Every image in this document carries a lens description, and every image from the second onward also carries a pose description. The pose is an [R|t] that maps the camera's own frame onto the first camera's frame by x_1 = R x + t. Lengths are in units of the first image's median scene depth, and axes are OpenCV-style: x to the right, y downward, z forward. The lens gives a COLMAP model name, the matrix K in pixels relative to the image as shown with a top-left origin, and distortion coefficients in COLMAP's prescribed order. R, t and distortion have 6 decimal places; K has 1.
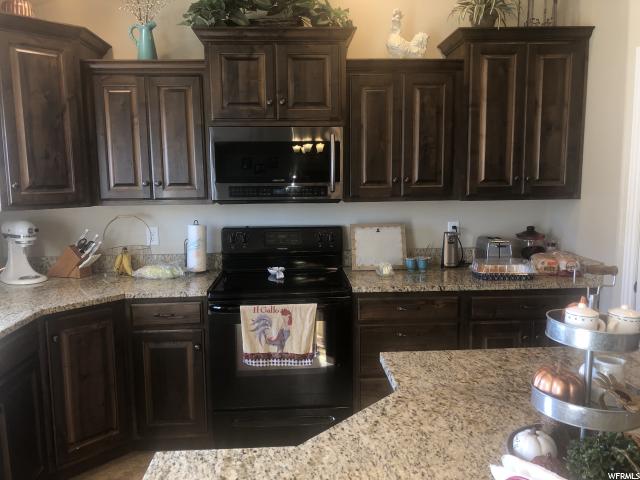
lens RADIAL K [[536.2, 0, 318.6], [0, 536.2, 238.0], [0, 0, 1]] dist [-0.000012, 0.000644]
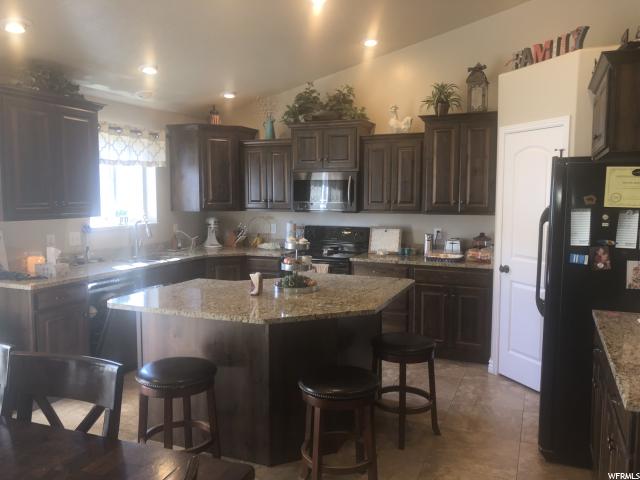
lens RADIAL K [[536.2, 0, 321.4], [0, 536.2, 241.9], [0, 0, 1]] dist [-0.000012, 0.000644]
pose [[0.896985, 0.053249, -0.438842, 0.727828], [-0.065201, 0.997798, -0.012197, 0.059887], [0.437226, 0.039553, 0.898482, -0.668708]]
